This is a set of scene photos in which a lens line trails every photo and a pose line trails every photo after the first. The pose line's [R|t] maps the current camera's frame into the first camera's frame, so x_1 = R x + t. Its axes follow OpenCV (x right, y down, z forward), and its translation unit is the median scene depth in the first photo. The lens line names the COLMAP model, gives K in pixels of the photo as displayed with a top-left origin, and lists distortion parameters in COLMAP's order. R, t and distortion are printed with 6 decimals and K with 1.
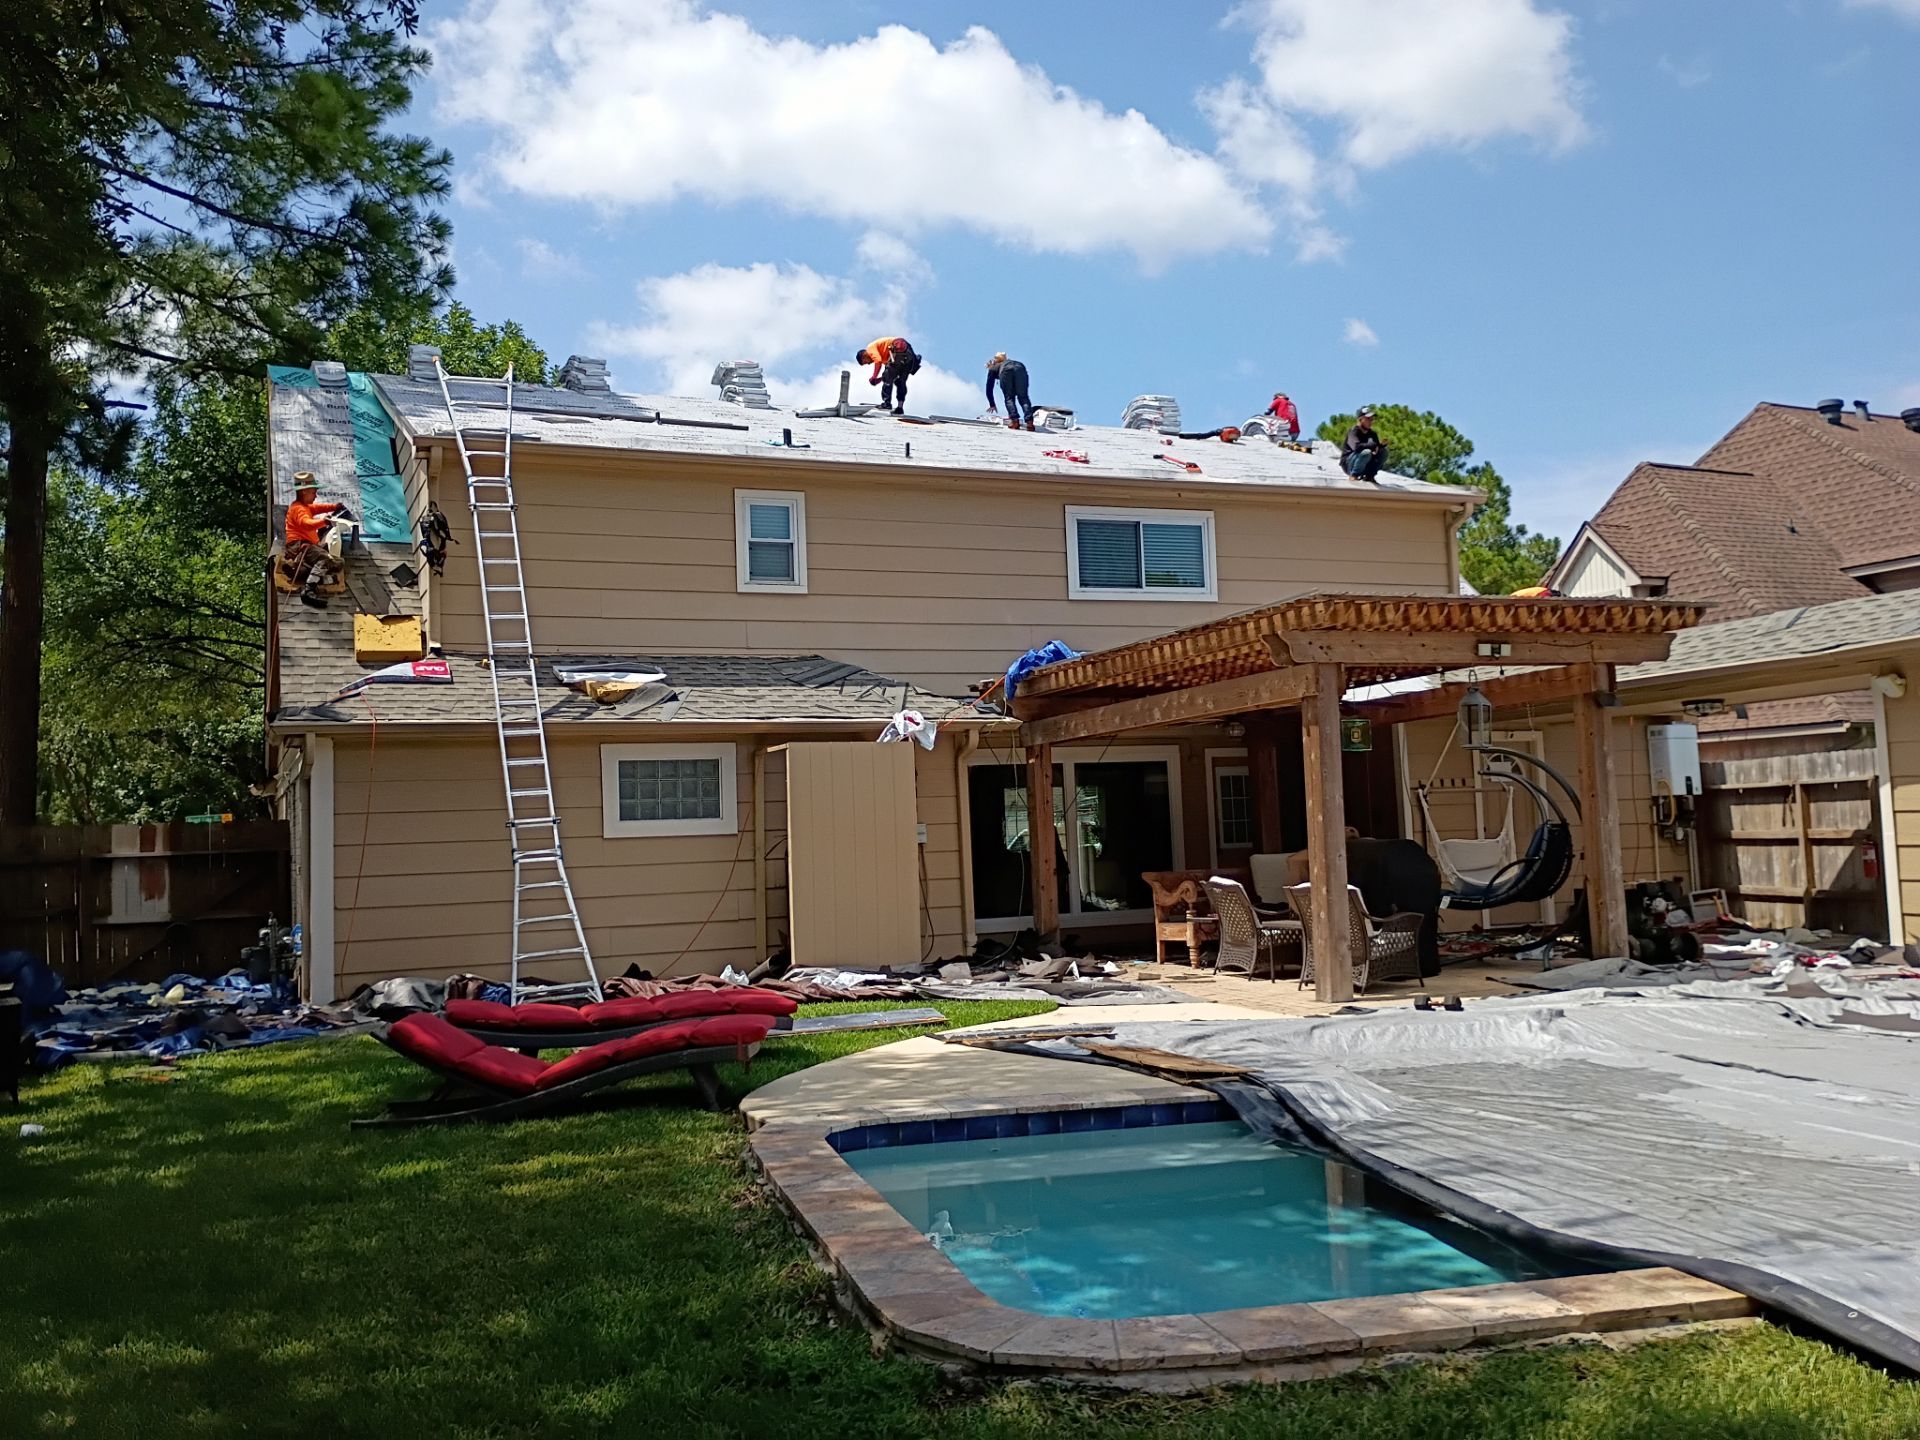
lens RADIAL K [[1696.3, 0, 917.0], [0, 1696.3, 701.4], [0, 0, 1]] dist [0.044433, -0.008769]
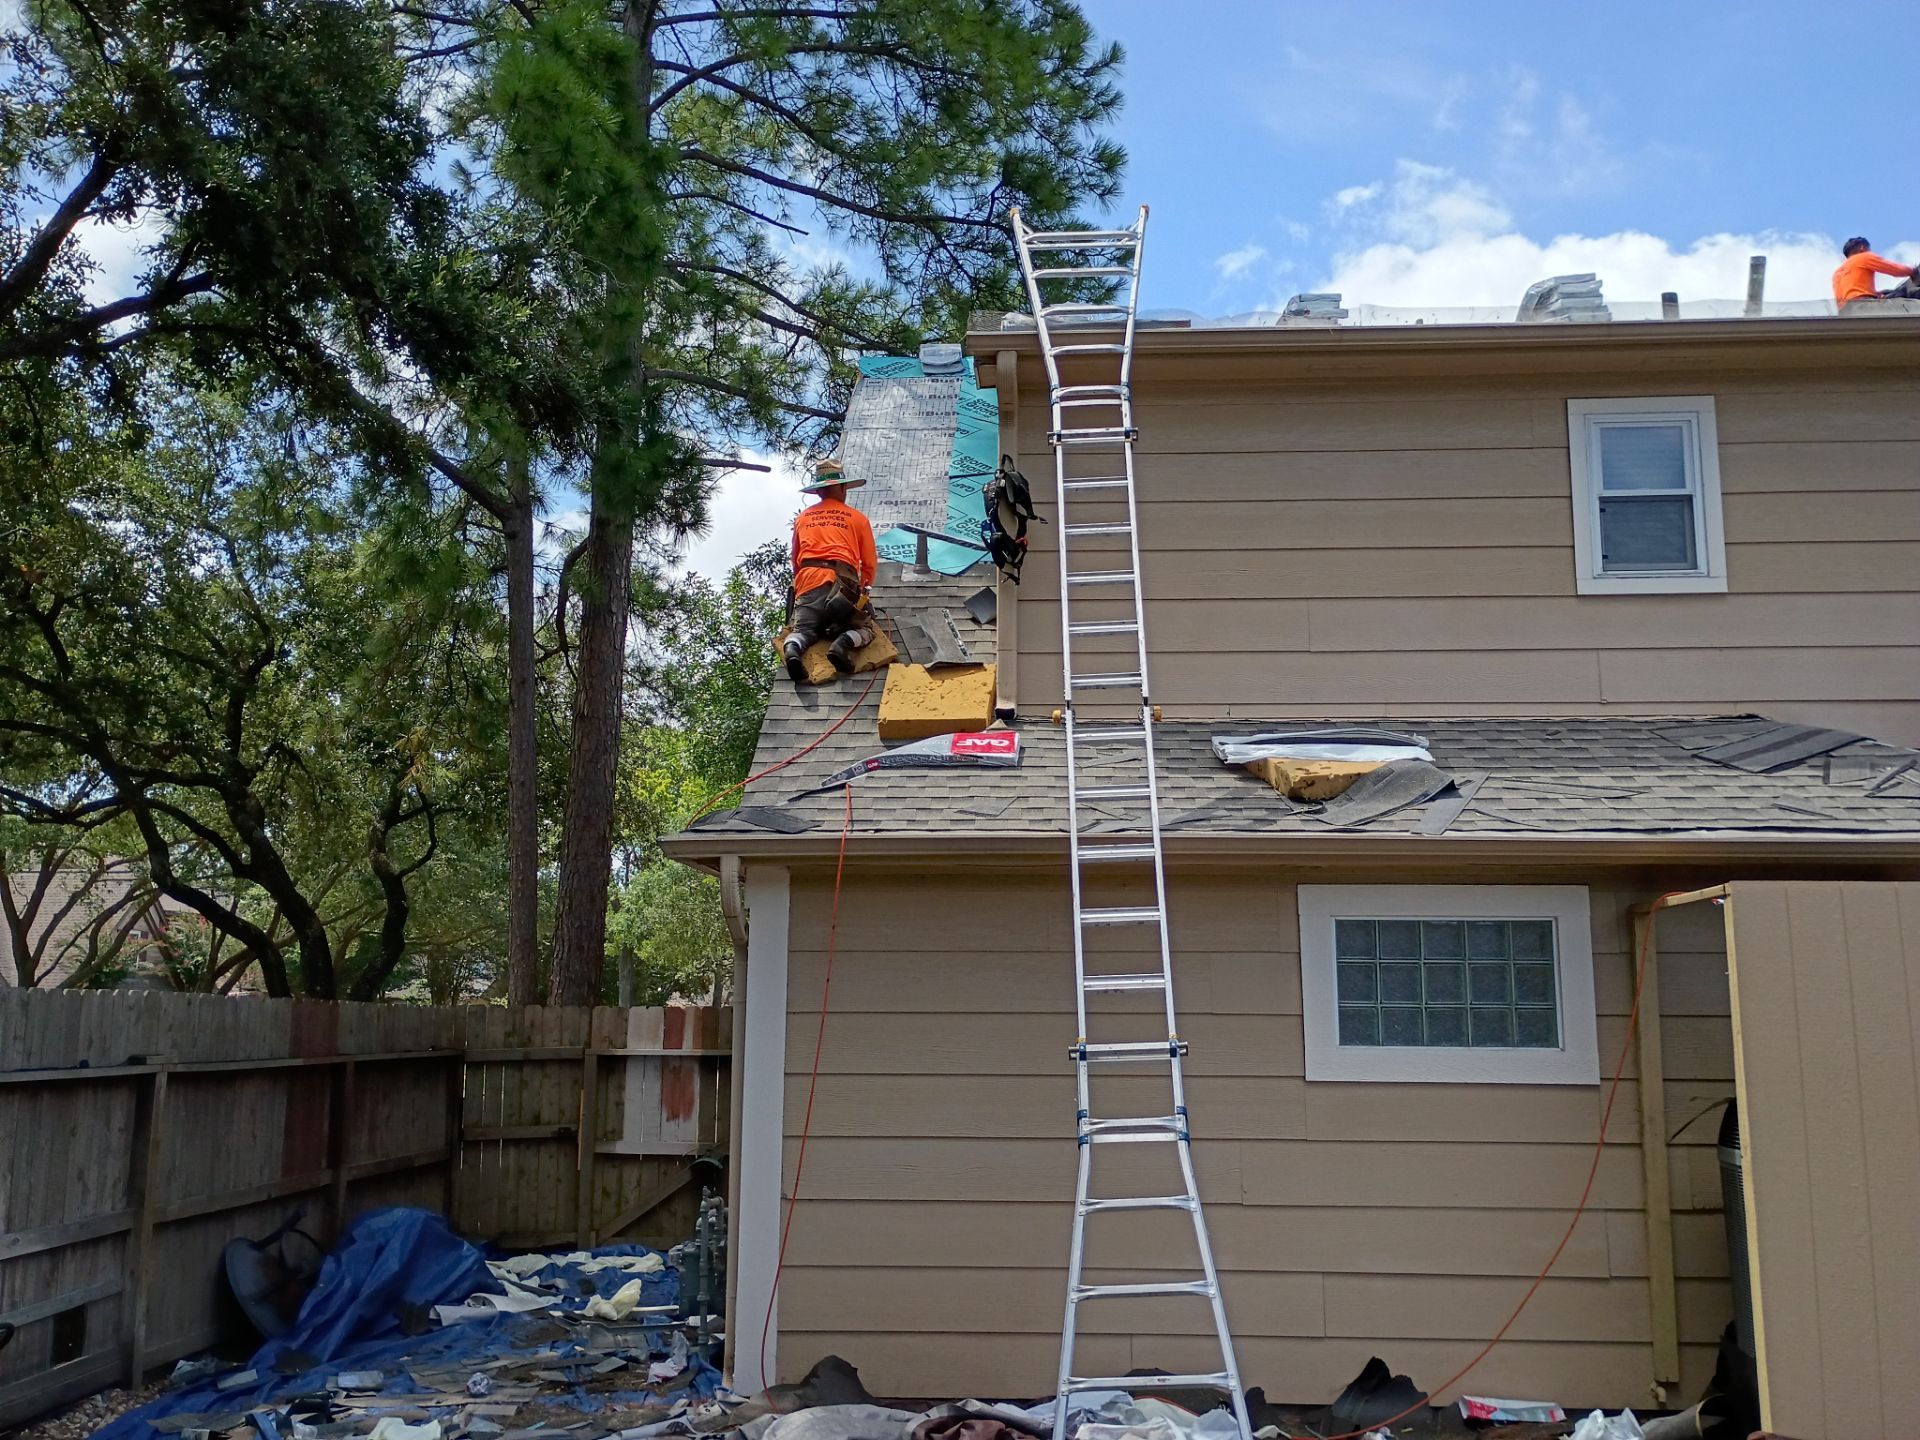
lens RADIAL K [[1668.6, 0, 970.9], [0, 1668.6, 728.2], [0, 0, 1]] dist [0.059596, -0.079122]
pose [[0.906303, -0.035666, -0.421121, -0.064691], [-0.001436, 0.996167, -0.087460, 0.021841], [0.422626, 0.079870, 0.902778, 0.505064]]
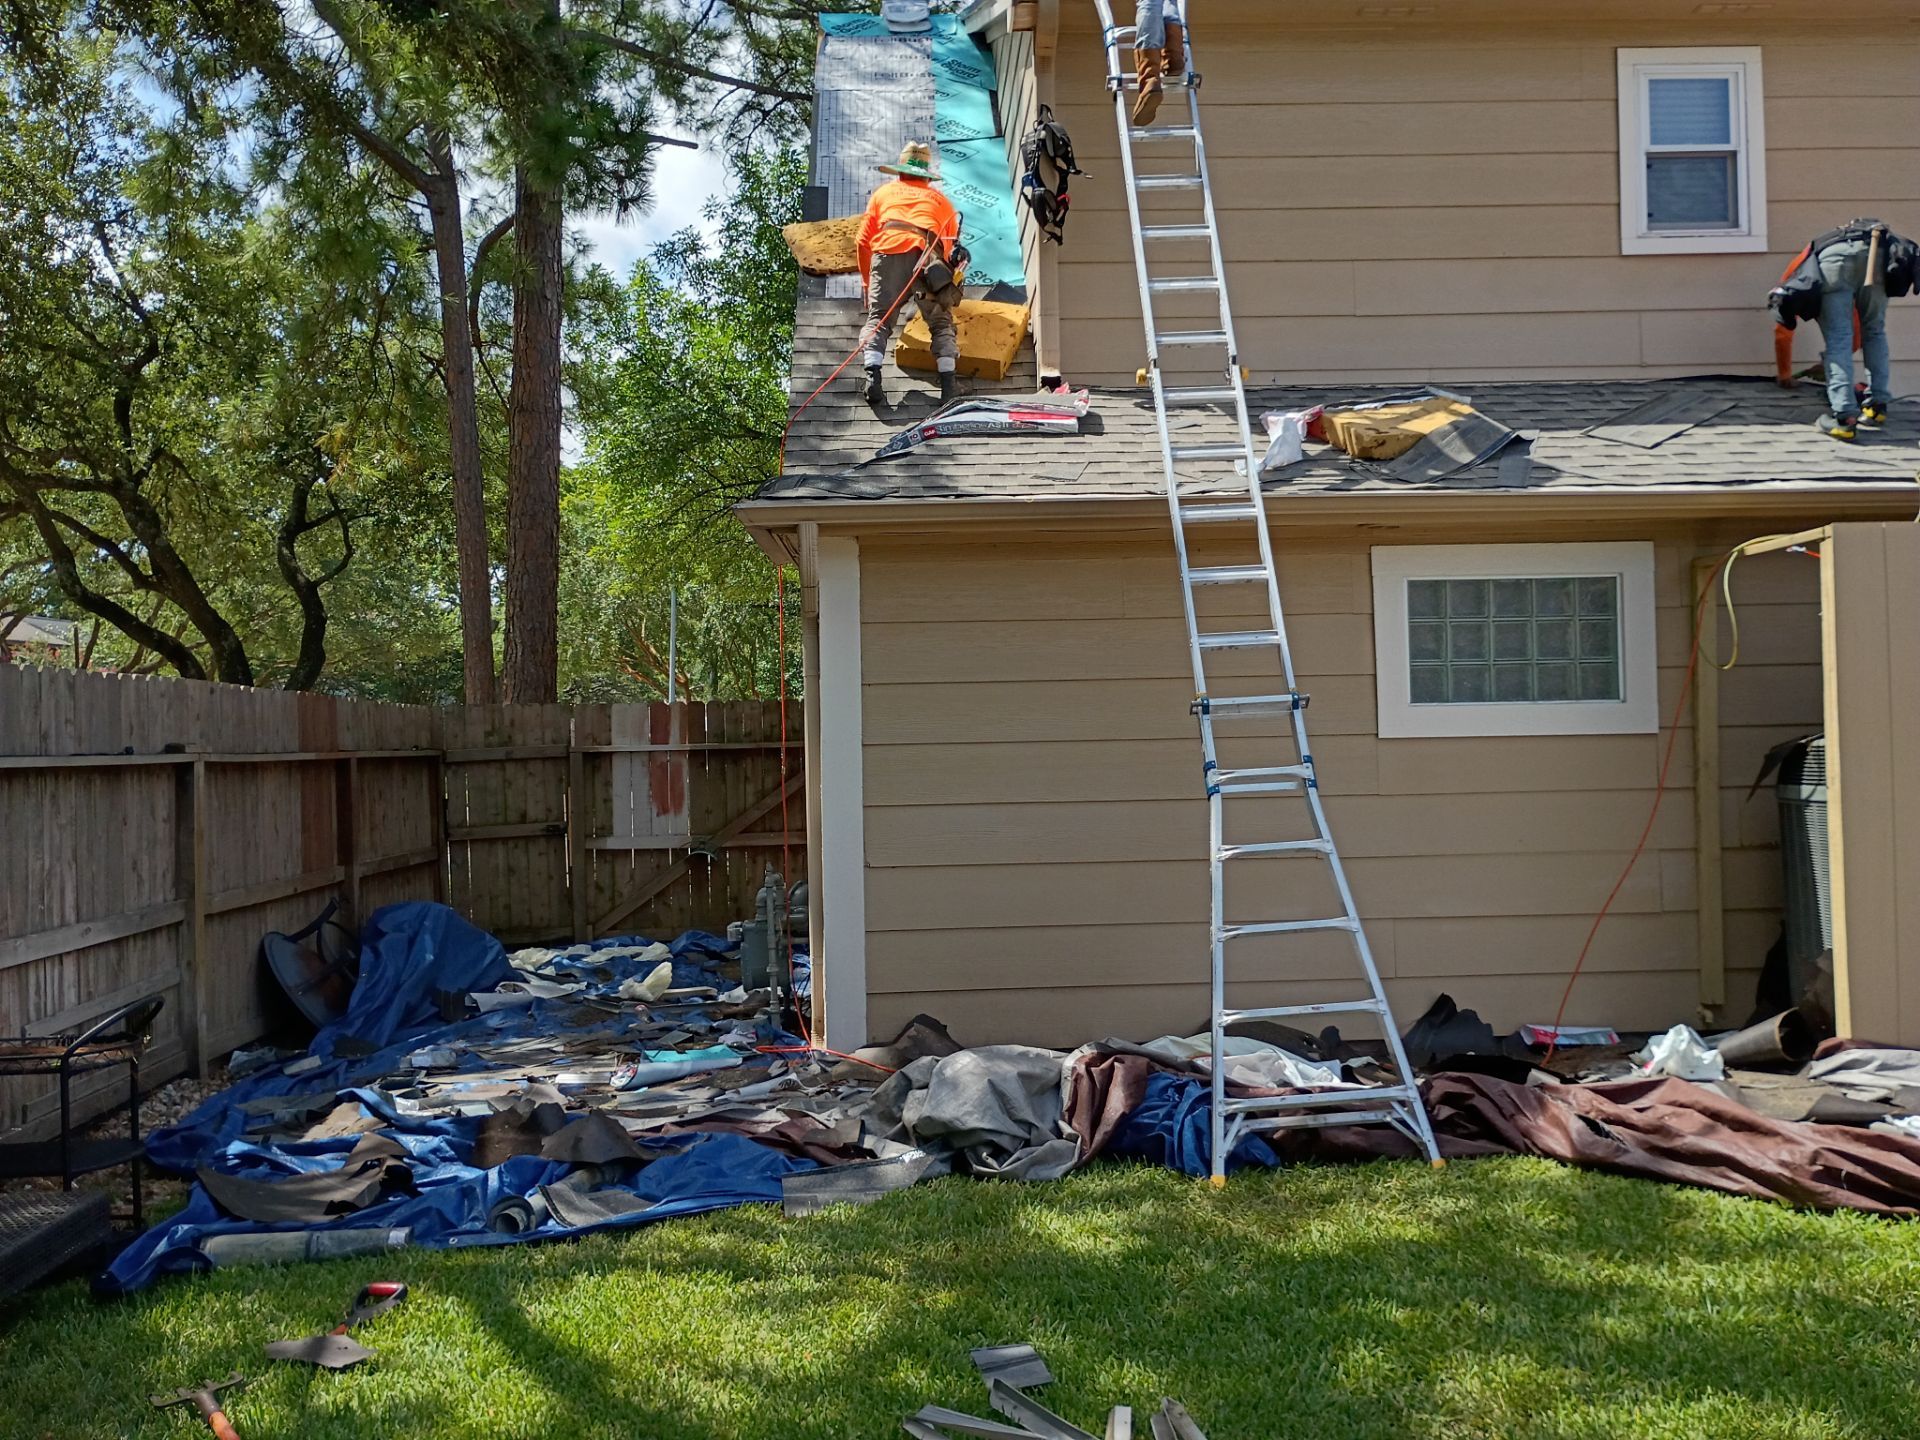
lens RADIAL K [[1670.6, 0, 977.5], [0, 1670.6, 686.7], [0, 0, 1]] dist [0.050866, -0.072052]
pose [[0.941278, 0.002917, -0.337621, -0.126463], [0.016773, 0.998324, 0.055387, 0.035918], [0.337217, -0.057797, 0.939651, 0.490863]]
